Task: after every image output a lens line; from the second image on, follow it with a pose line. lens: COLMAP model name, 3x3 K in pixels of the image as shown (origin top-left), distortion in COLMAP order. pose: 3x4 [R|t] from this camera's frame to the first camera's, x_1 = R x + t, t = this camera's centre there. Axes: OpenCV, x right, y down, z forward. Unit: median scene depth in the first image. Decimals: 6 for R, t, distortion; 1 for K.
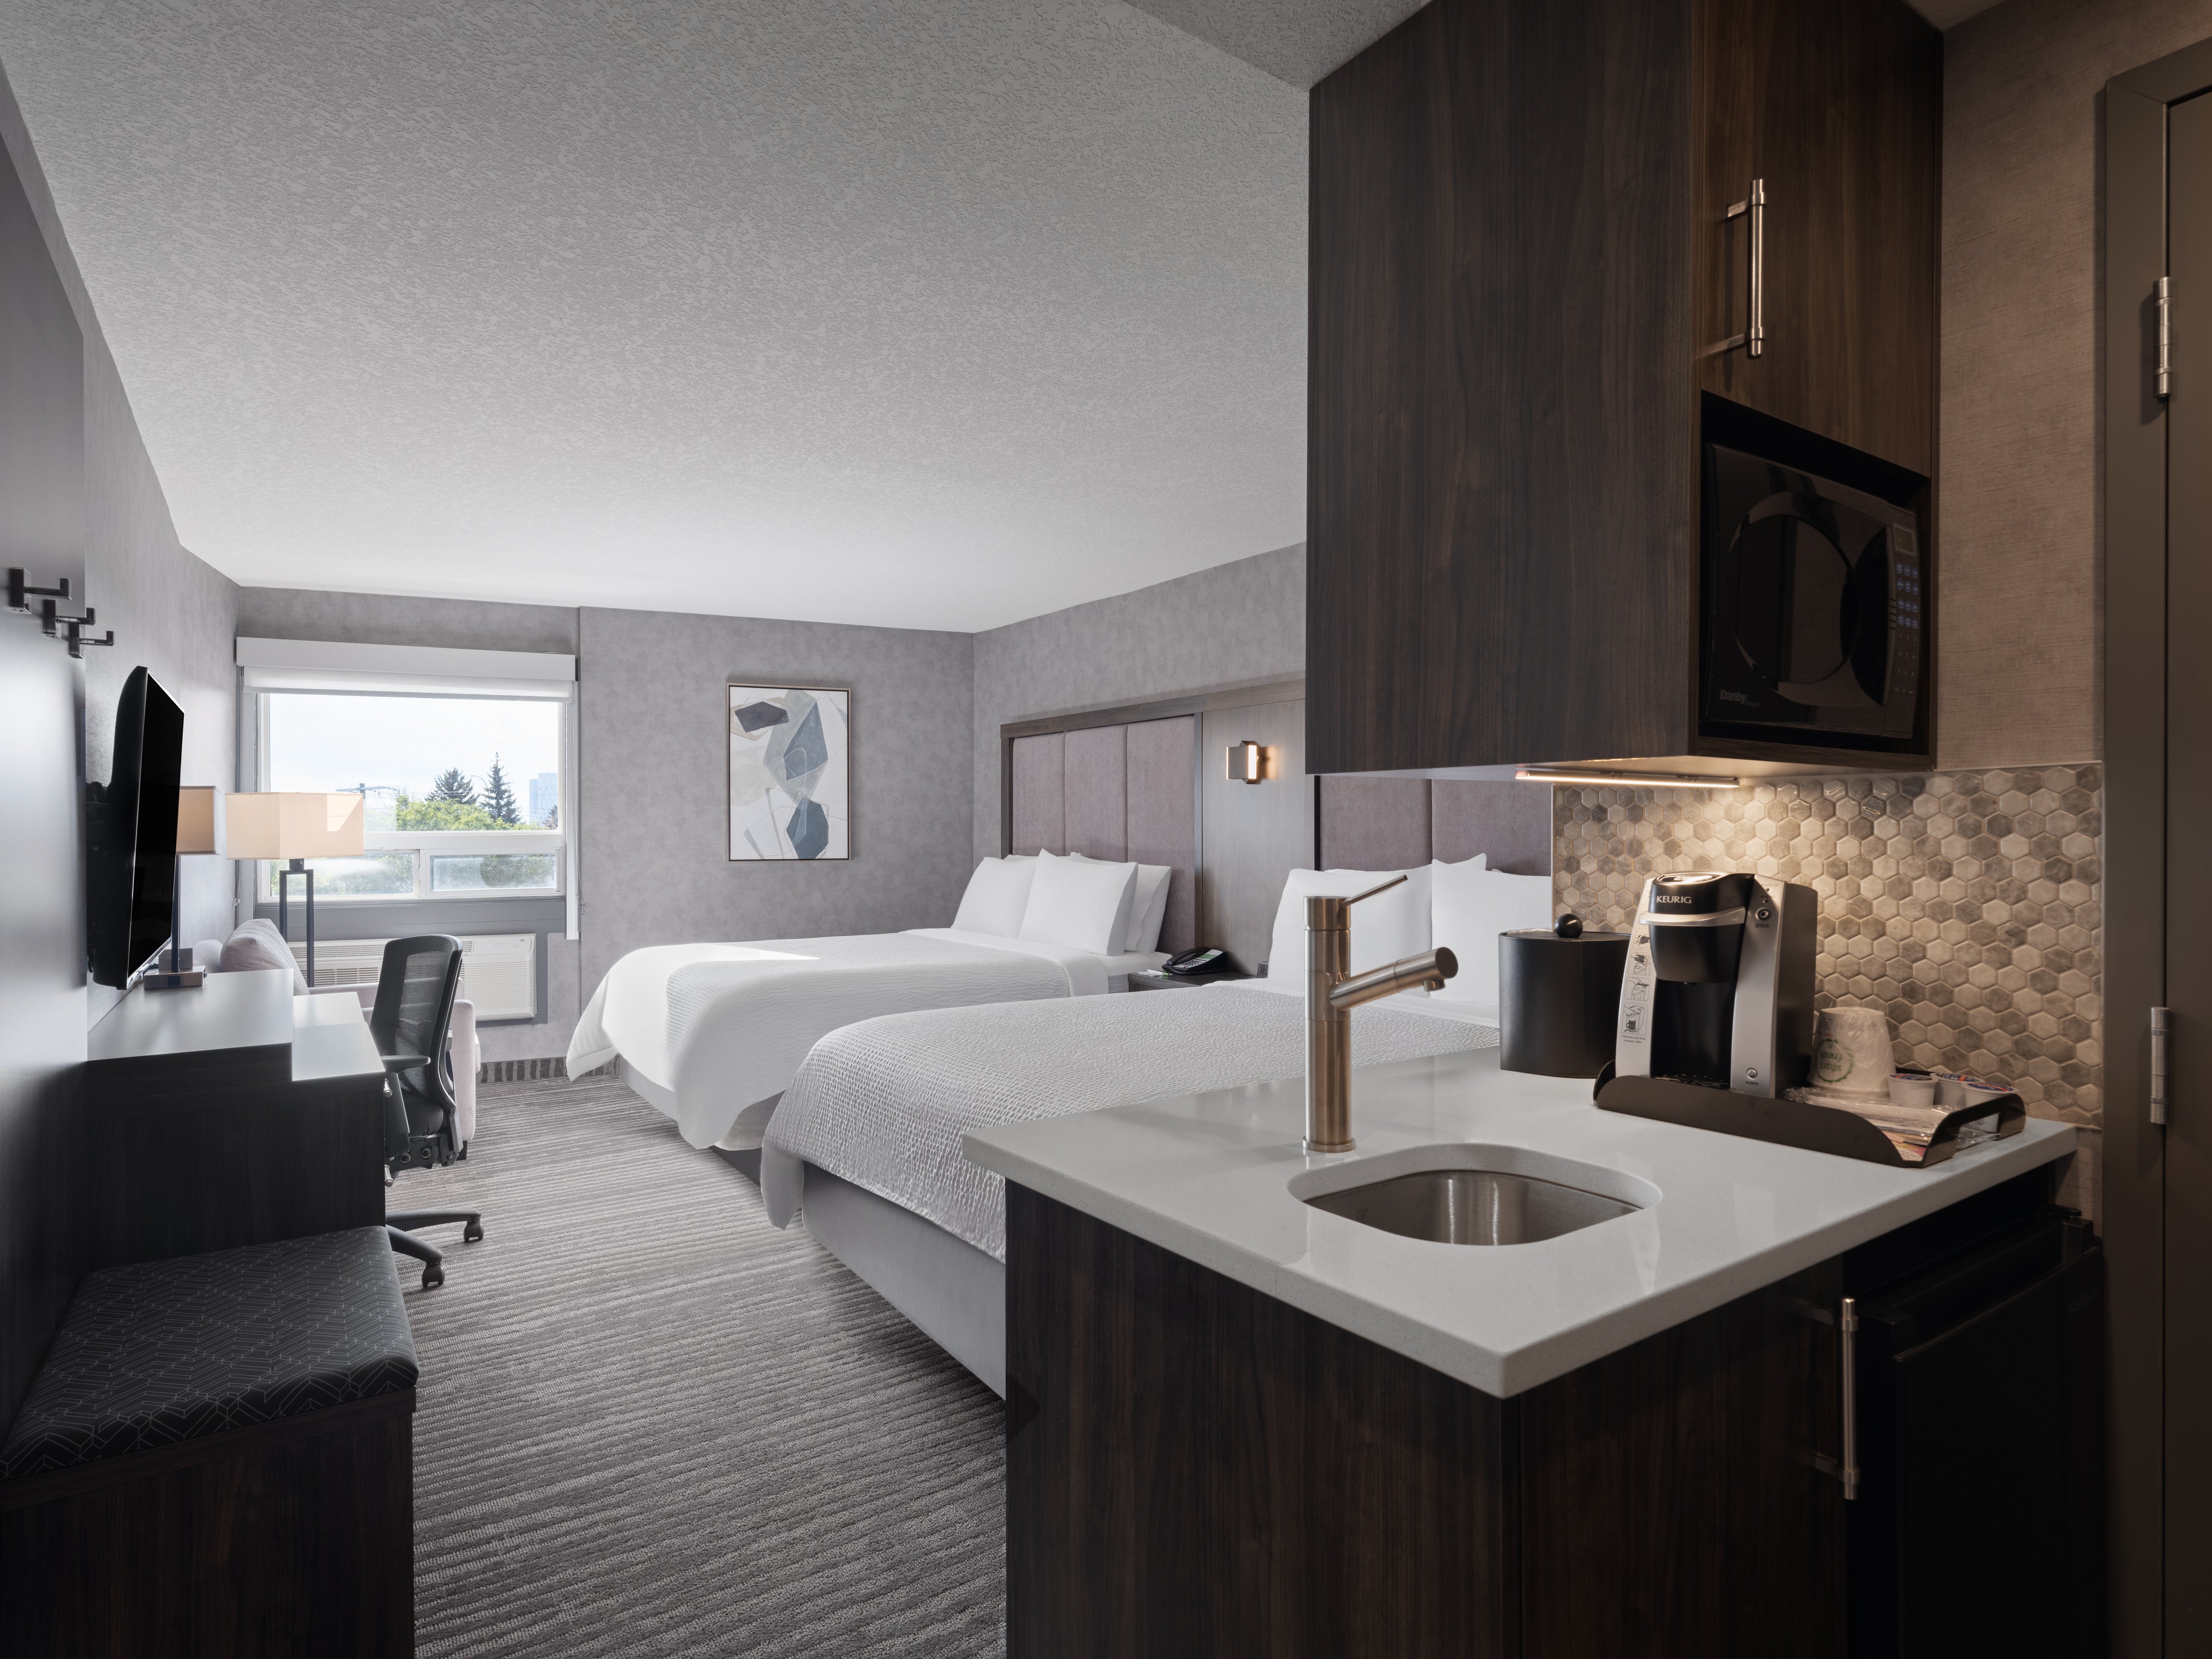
lens RADIAL K [[1180.0, 0, 1106.0], [0, 1180.0, 829.5], [0, 0, 1]] dist [0.004513, -0.002787]
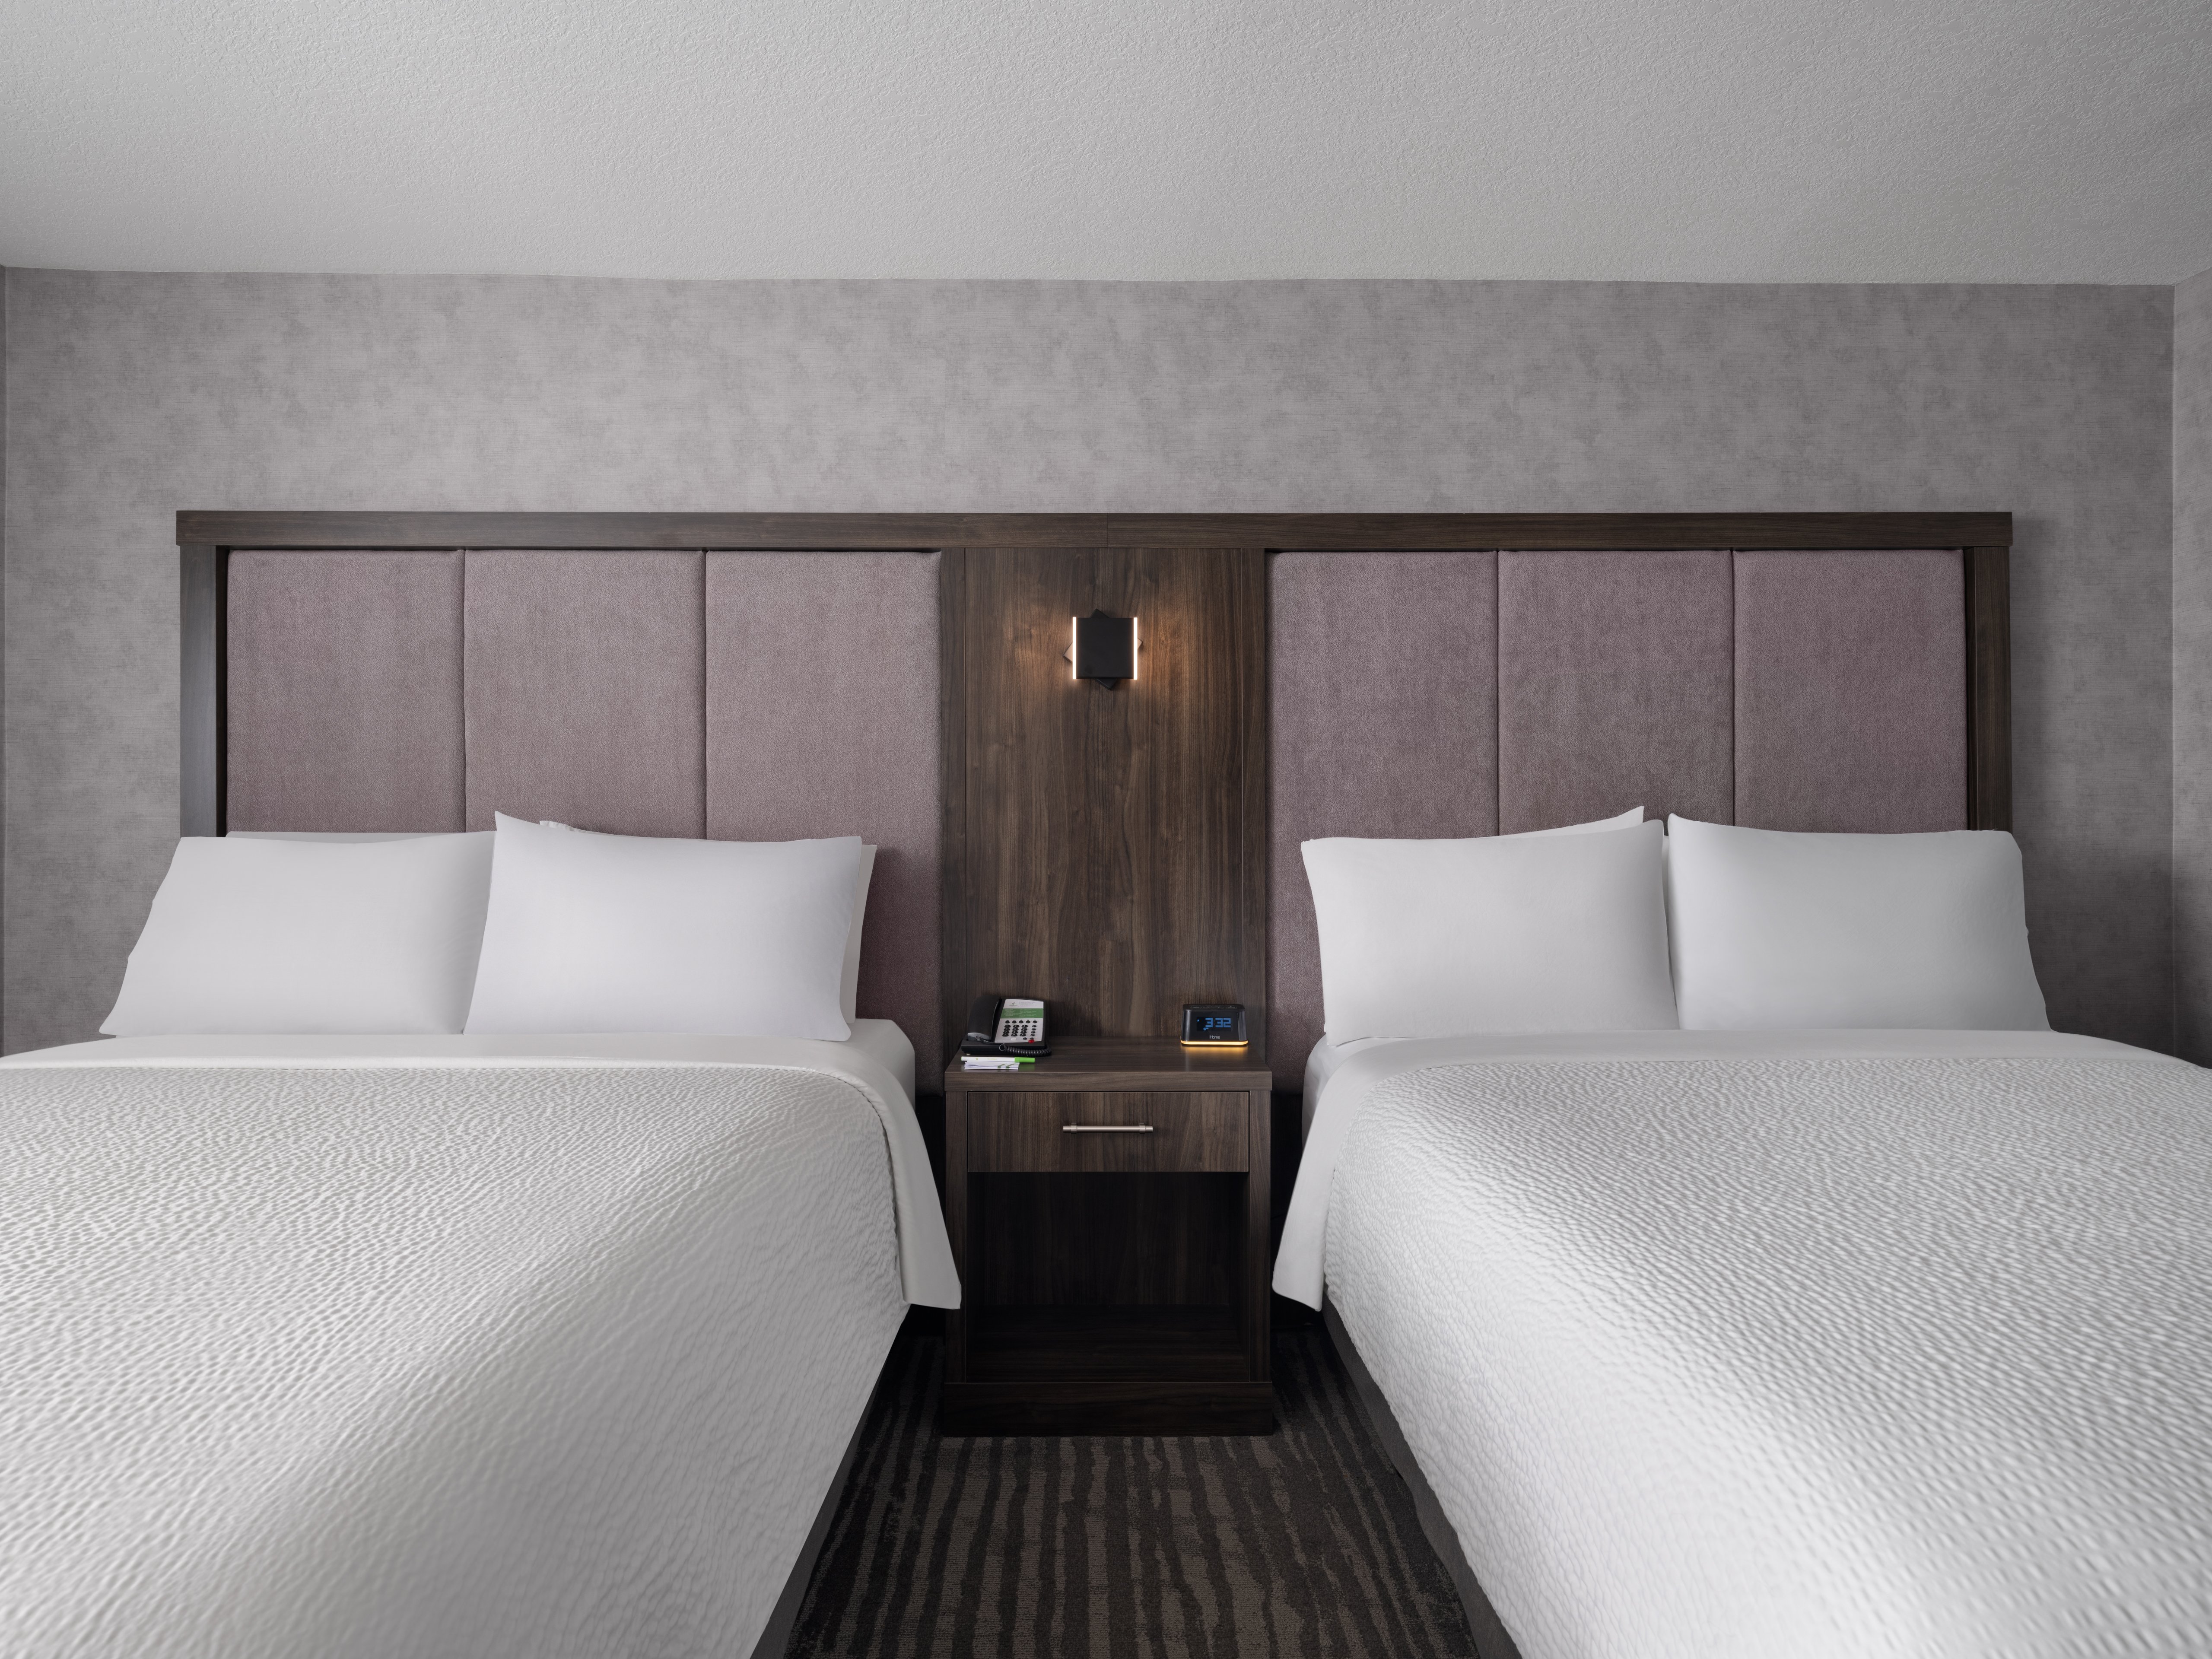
lens RADIAL K [[1180.0, 0, 1106.0], [0, 1180.0, 829.5], [0, 0, 1]] dist [0.004513, -0.002787]
pose [[0.559679, 0.000294, 0.828710, -0.318421], [-0.001360, 0.999999, 0.000564, 0.025091], [-0.828709, -0.001442, 0.559678, 0.661306]]
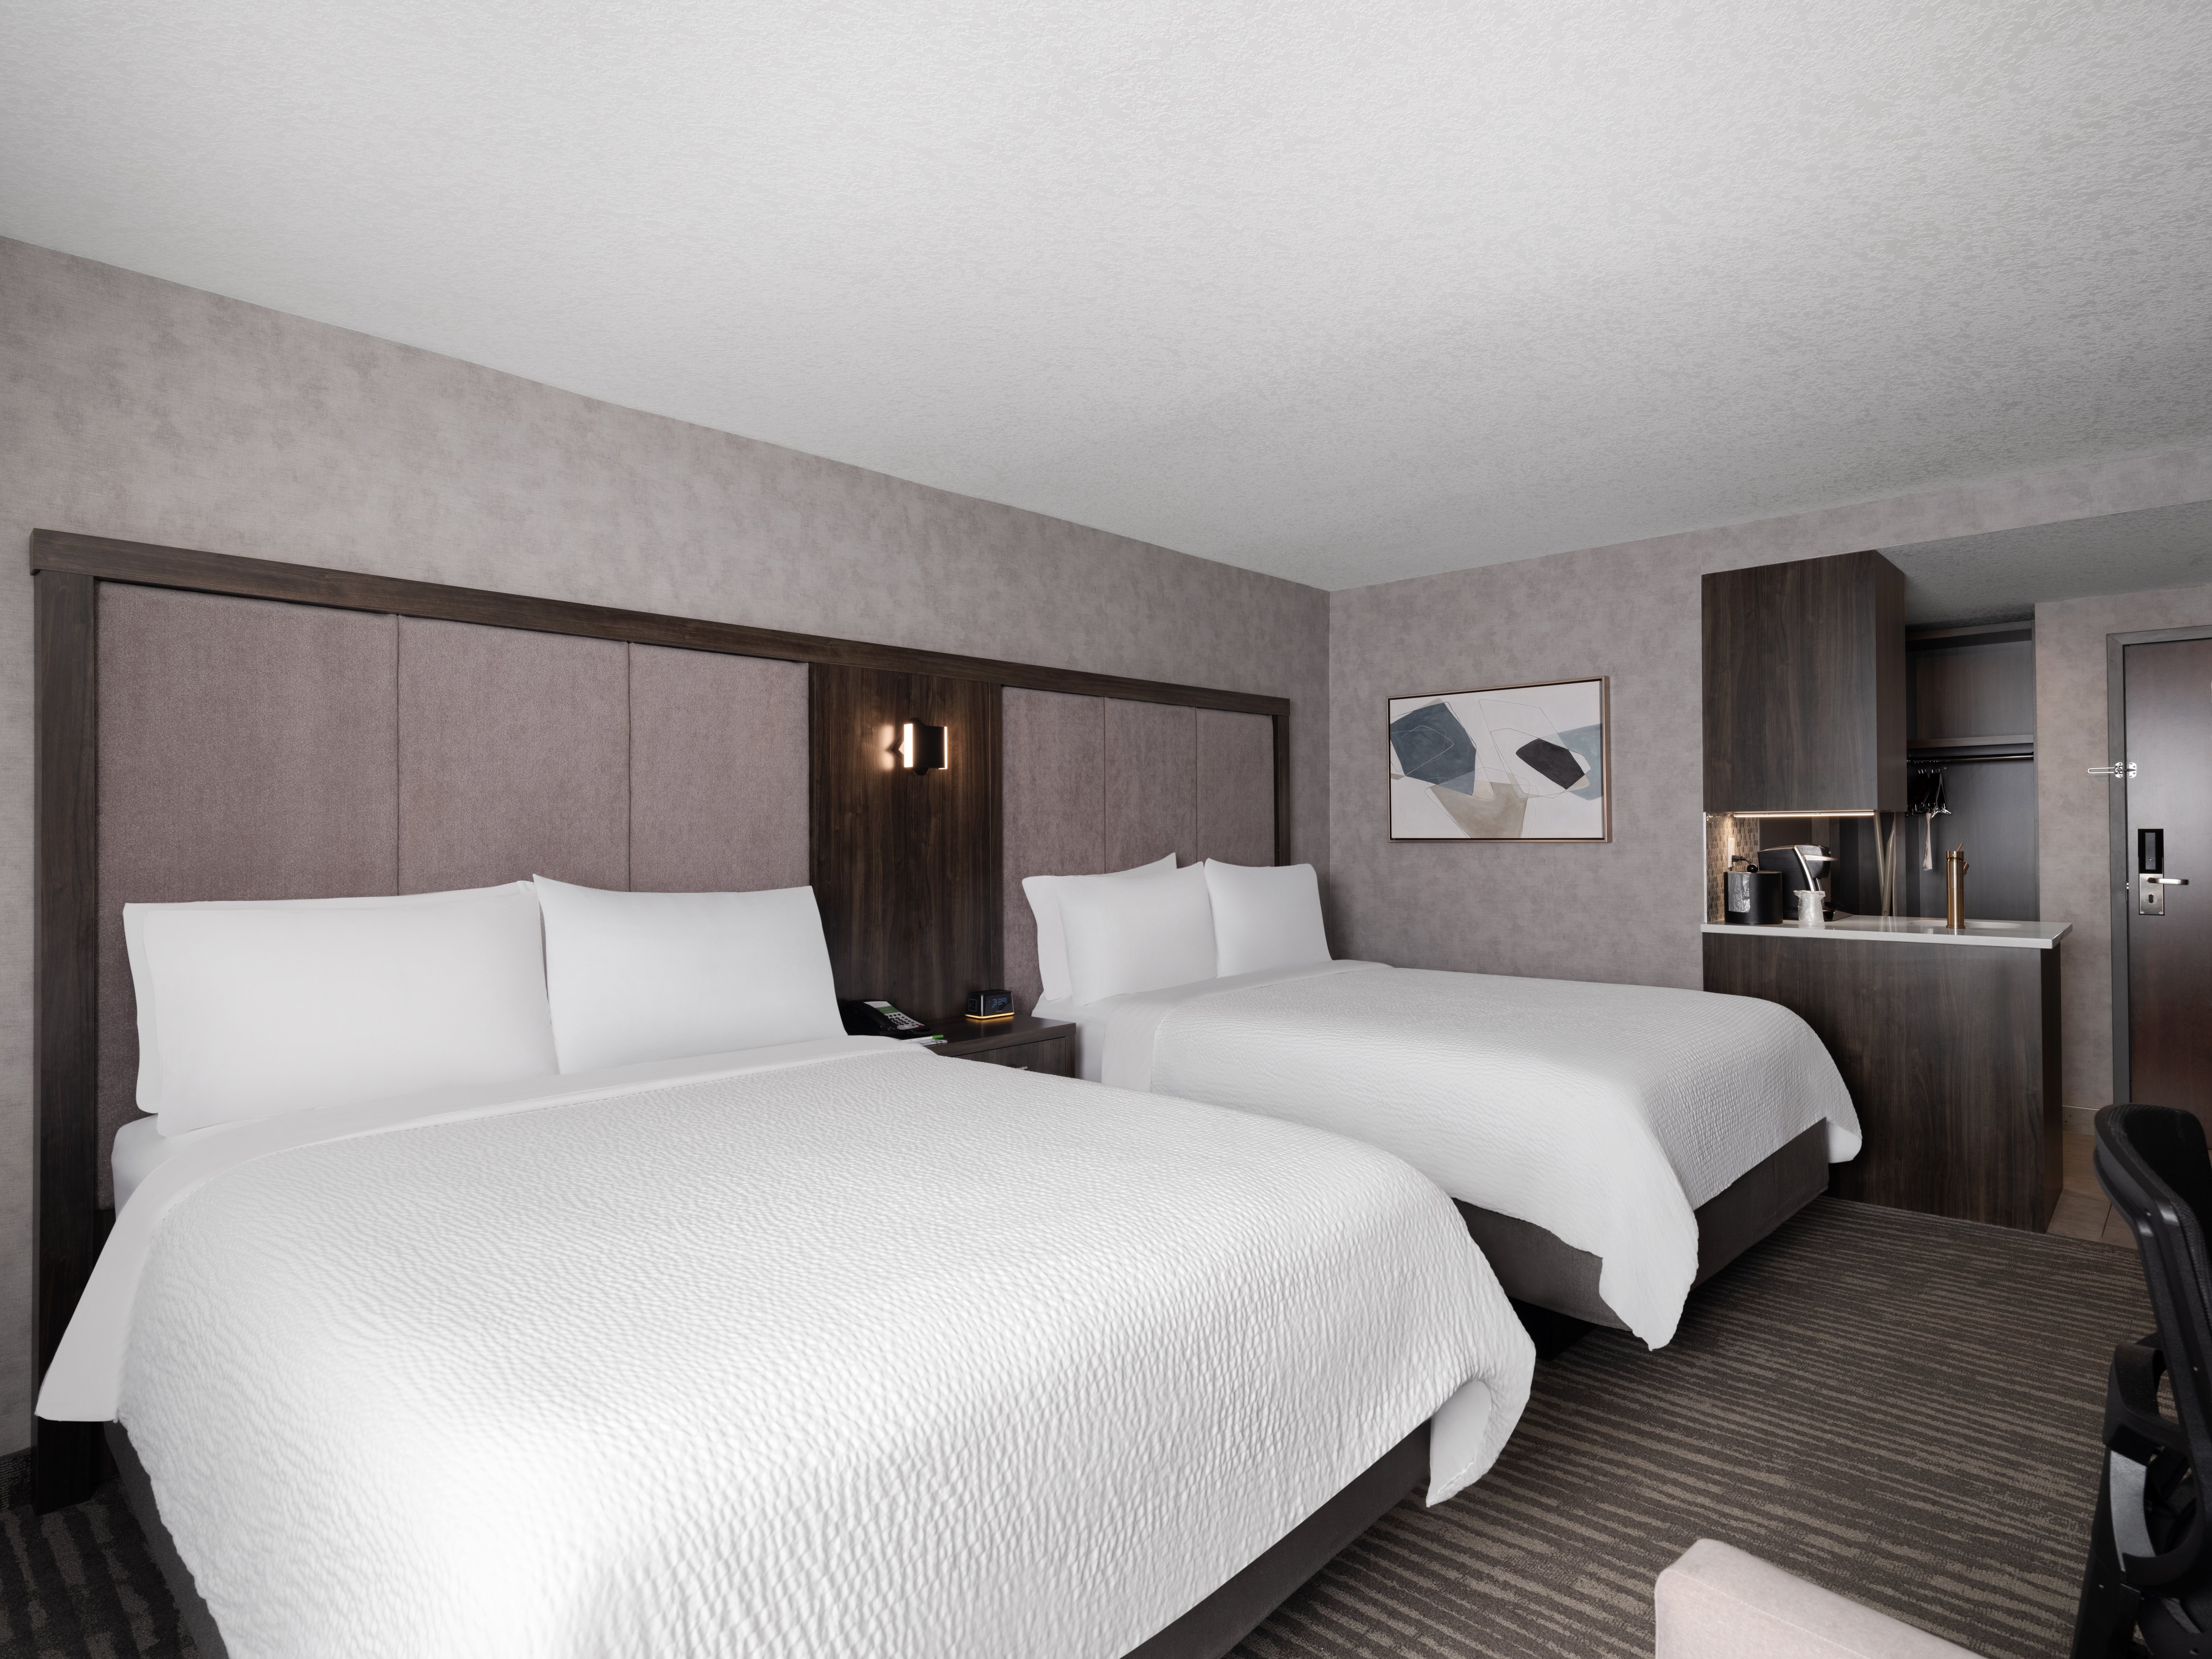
lens RADIAL K [[1180.0, 0, 1106.0], [0, 1180.0, 829.5], [0, 0, 1]] dist [0.004513, -0.002787]
pose [[-0.203273, 0.006389, 0.979101, -0.631116], [0.003333, 0.999977, -0.005833, 0.002077], [-0.979116, 0.002077, -0.203290, 0.990605]]
